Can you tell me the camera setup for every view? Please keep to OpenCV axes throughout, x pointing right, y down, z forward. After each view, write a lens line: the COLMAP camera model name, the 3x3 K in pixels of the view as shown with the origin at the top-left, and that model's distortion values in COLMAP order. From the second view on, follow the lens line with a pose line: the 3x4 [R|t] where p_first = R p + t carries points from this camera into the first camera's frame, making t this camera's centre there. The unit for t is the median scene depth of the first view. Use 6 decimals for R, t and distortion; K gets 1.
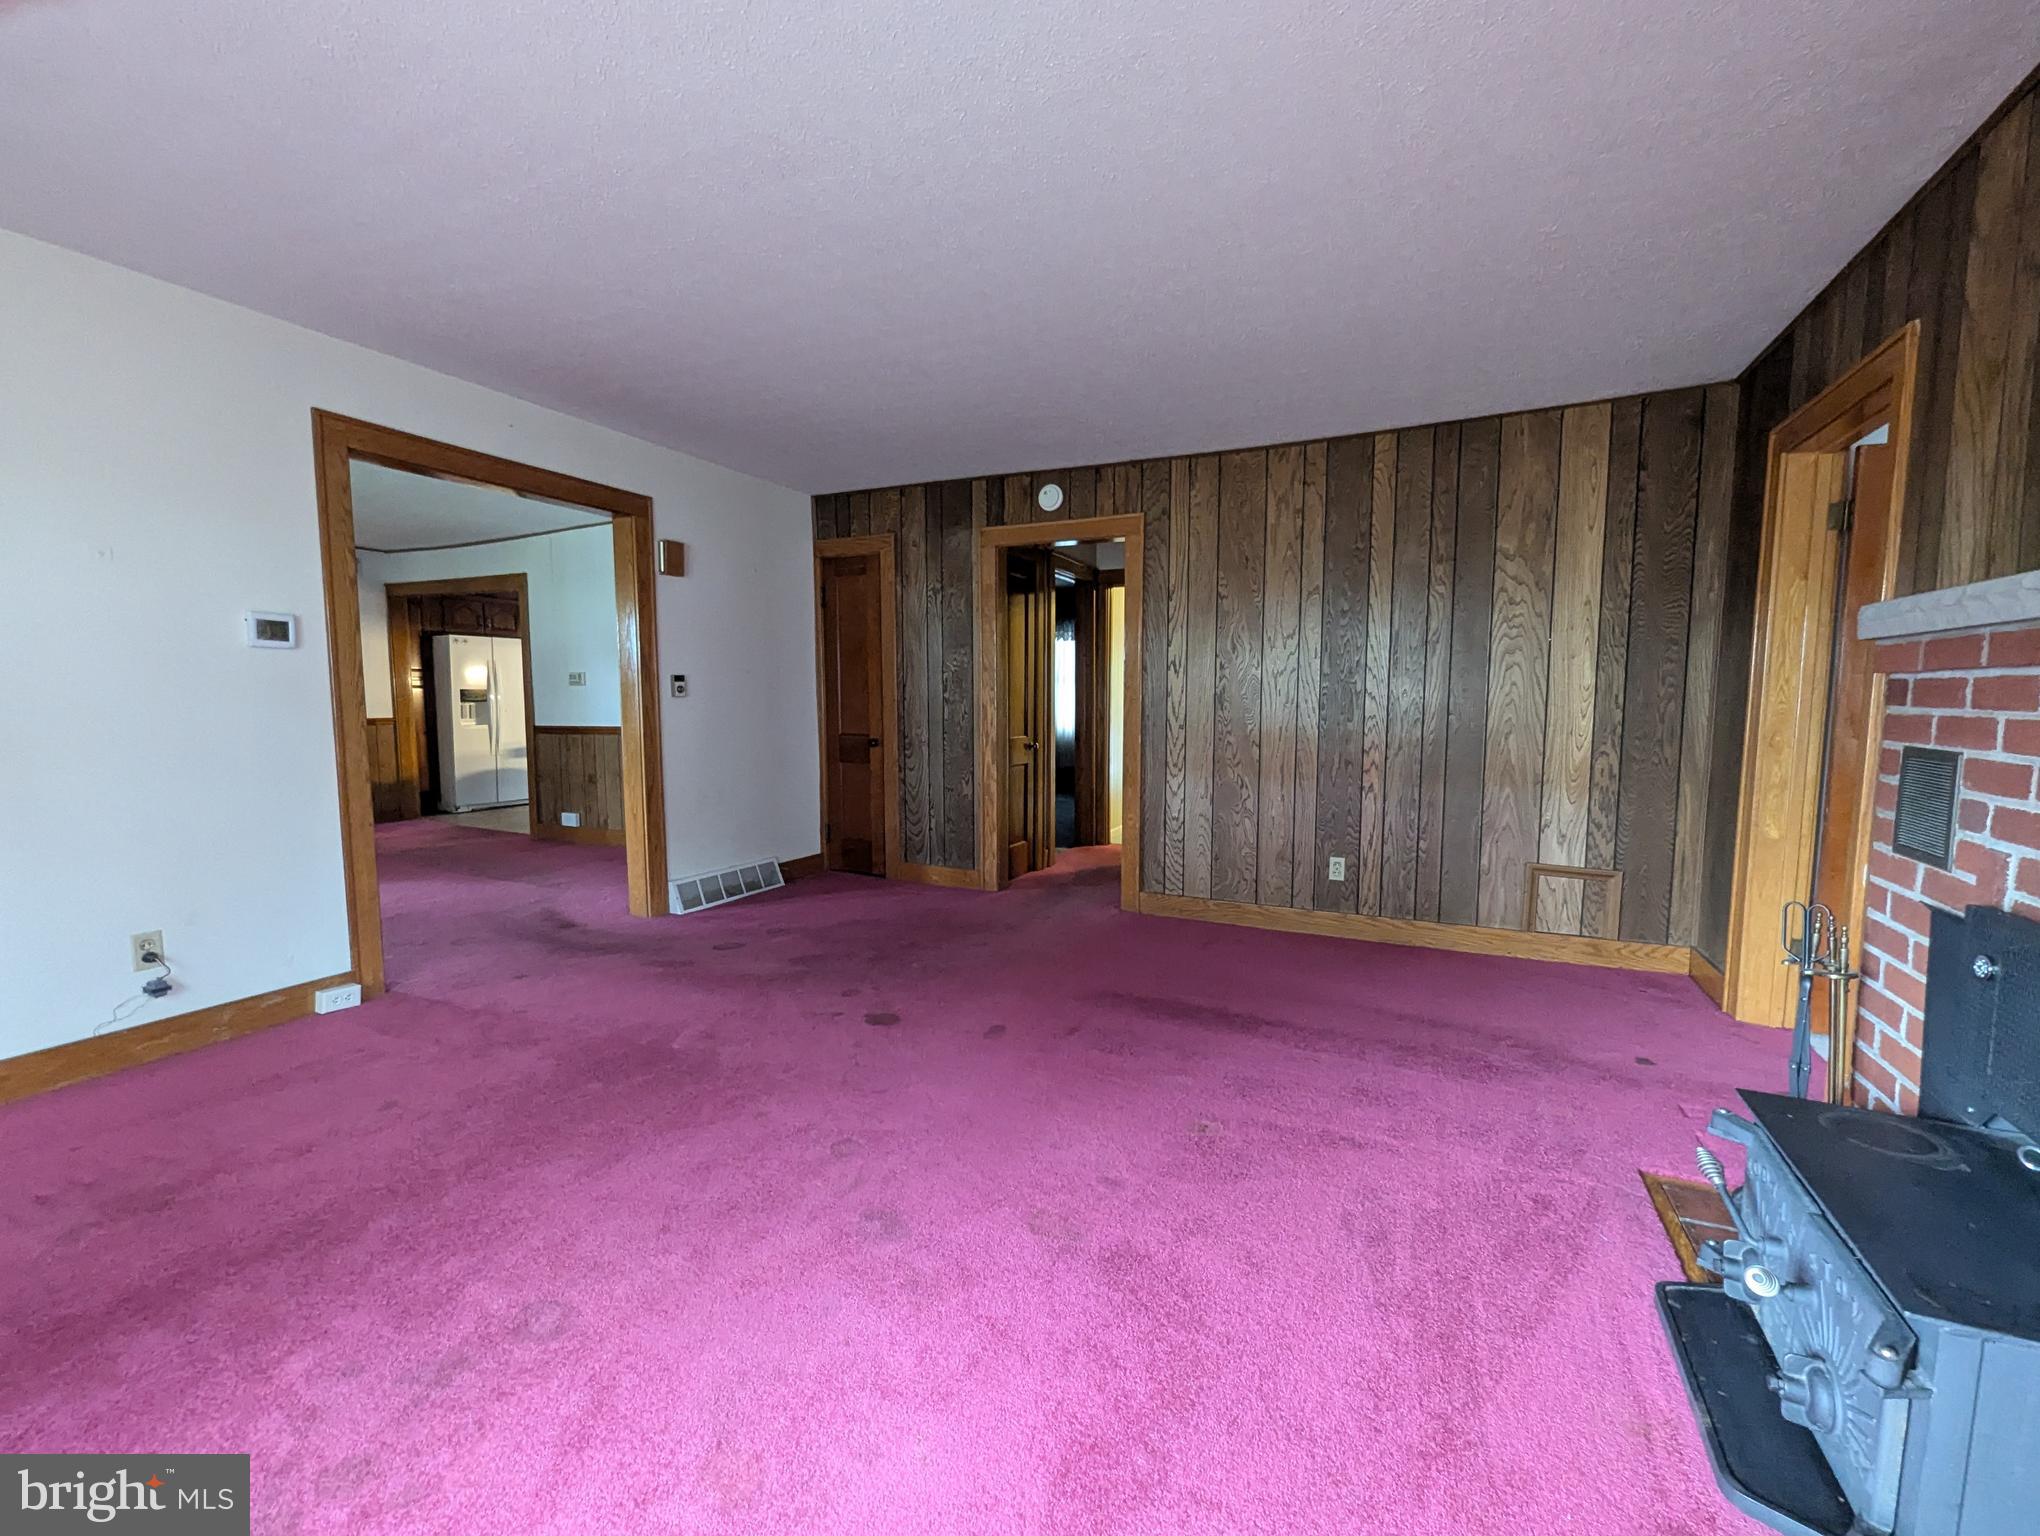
lens RADIAL K [[847.1, 0, 1008.6], [0, 847.1, 772.1], [0, 0, 1]] dist [0.000993, -0.000590]
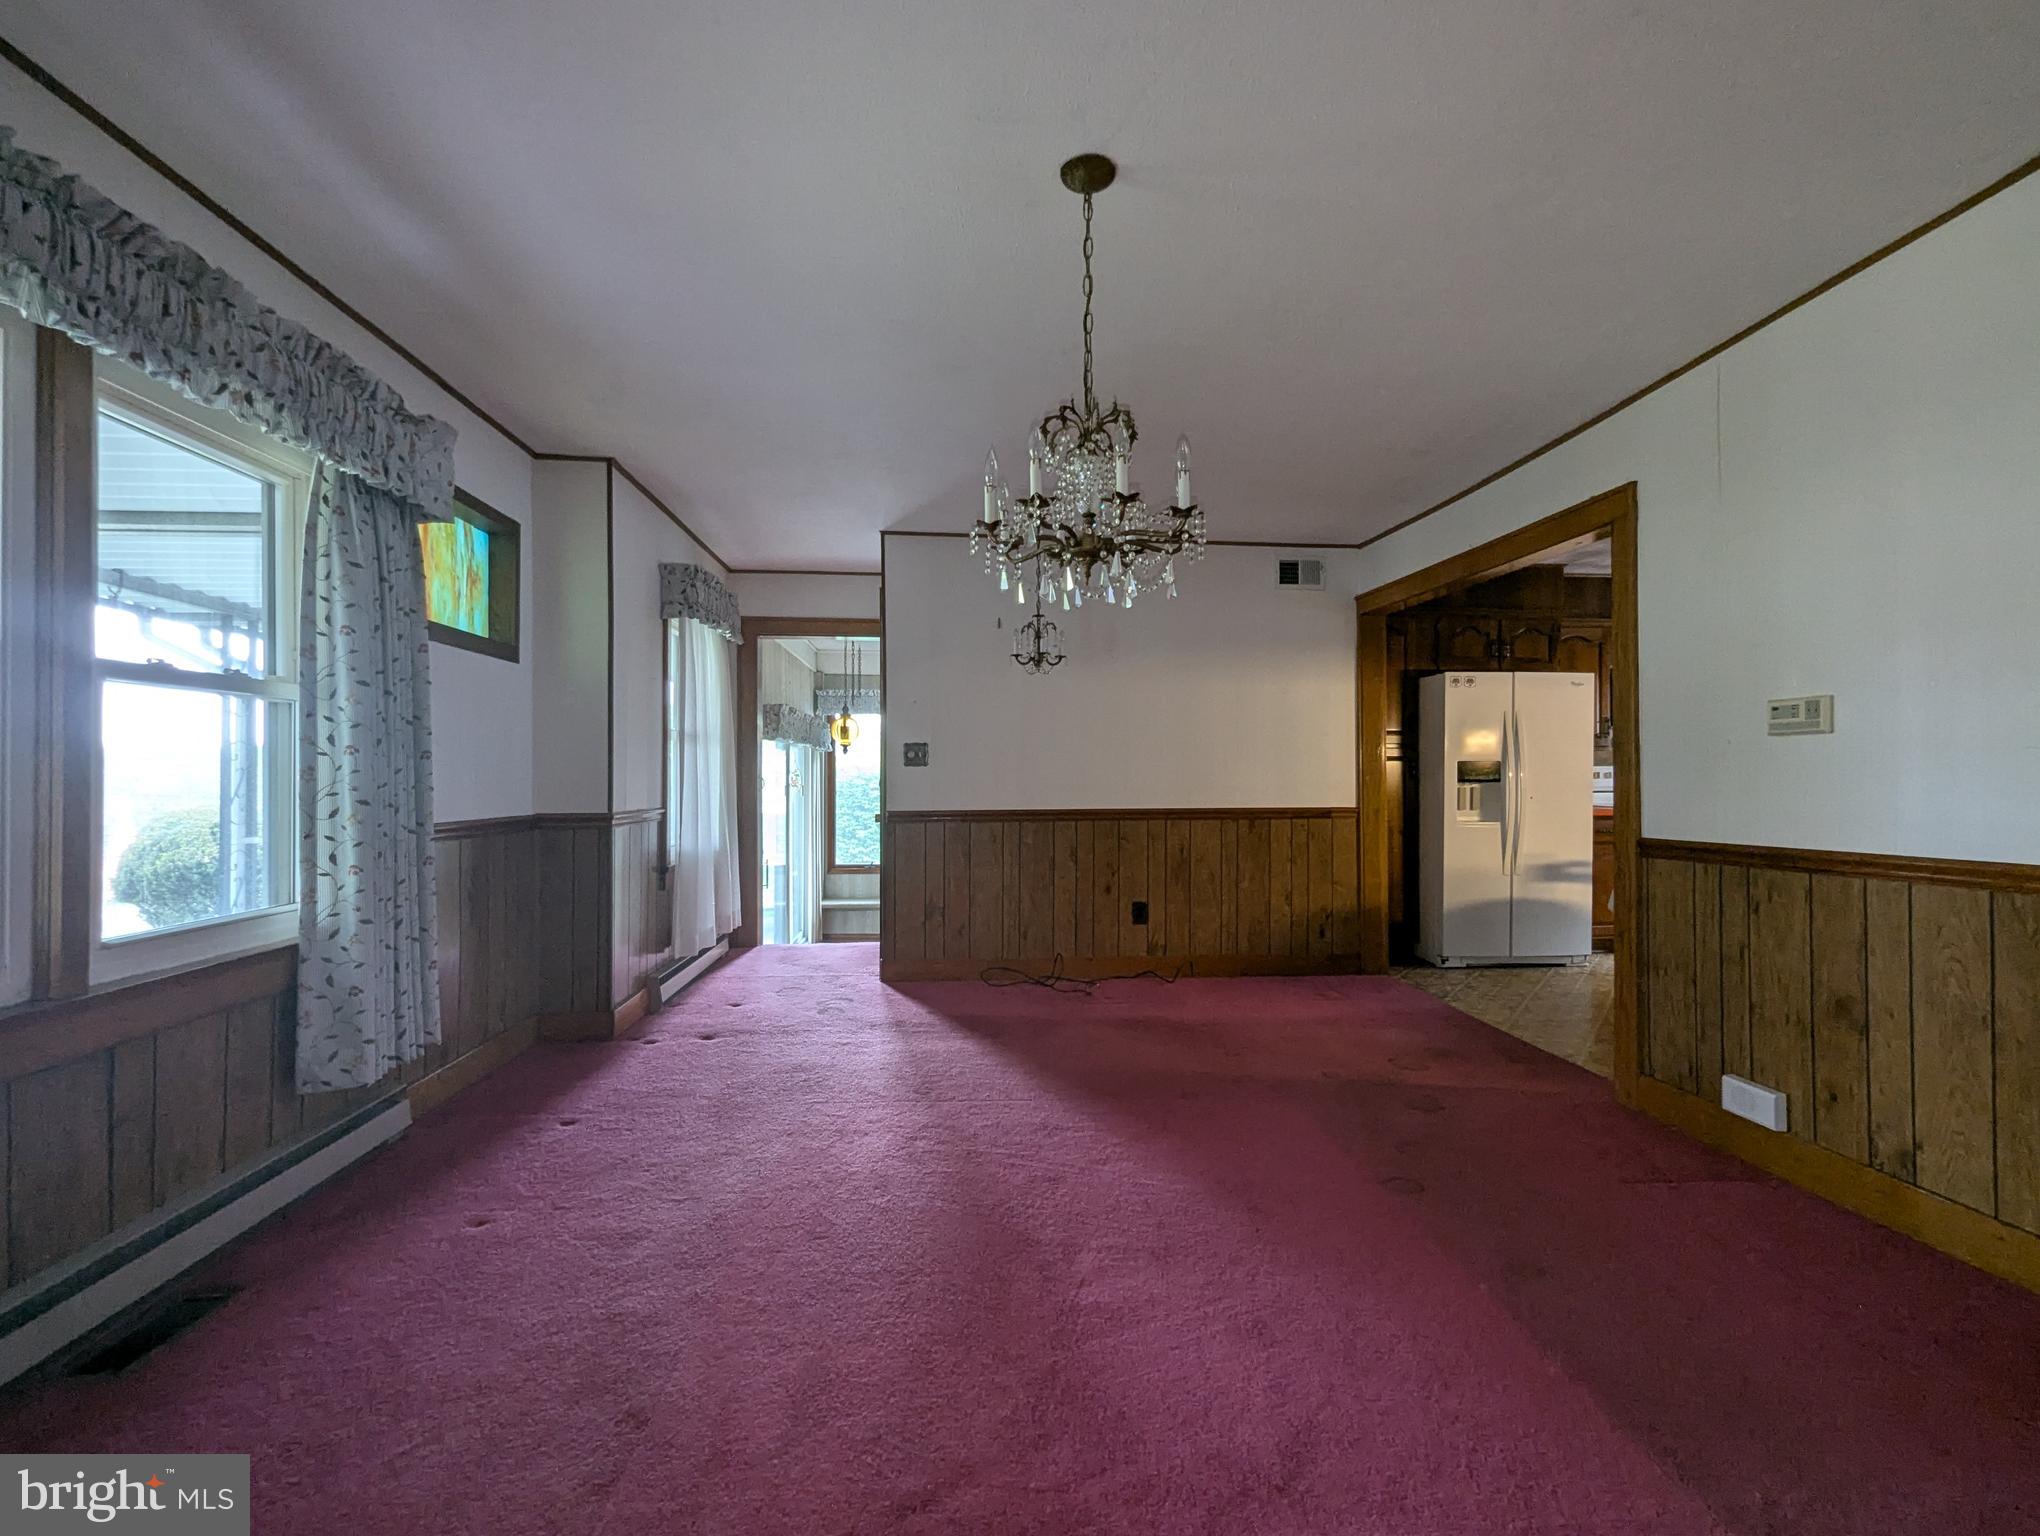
lens RADIAL K [[847.1, 0, 1008.6], [0, 847.1, 772.1], [0, 0, 1]] dist [0.000993, -0.000590]
pose [[0.511225, -0.009343, -0.859396, -0.294234], [-0.074306, 0.995716, -0.055027, -0.033657], [0.856229, 0.091989, 0.508341, 0.422891]]
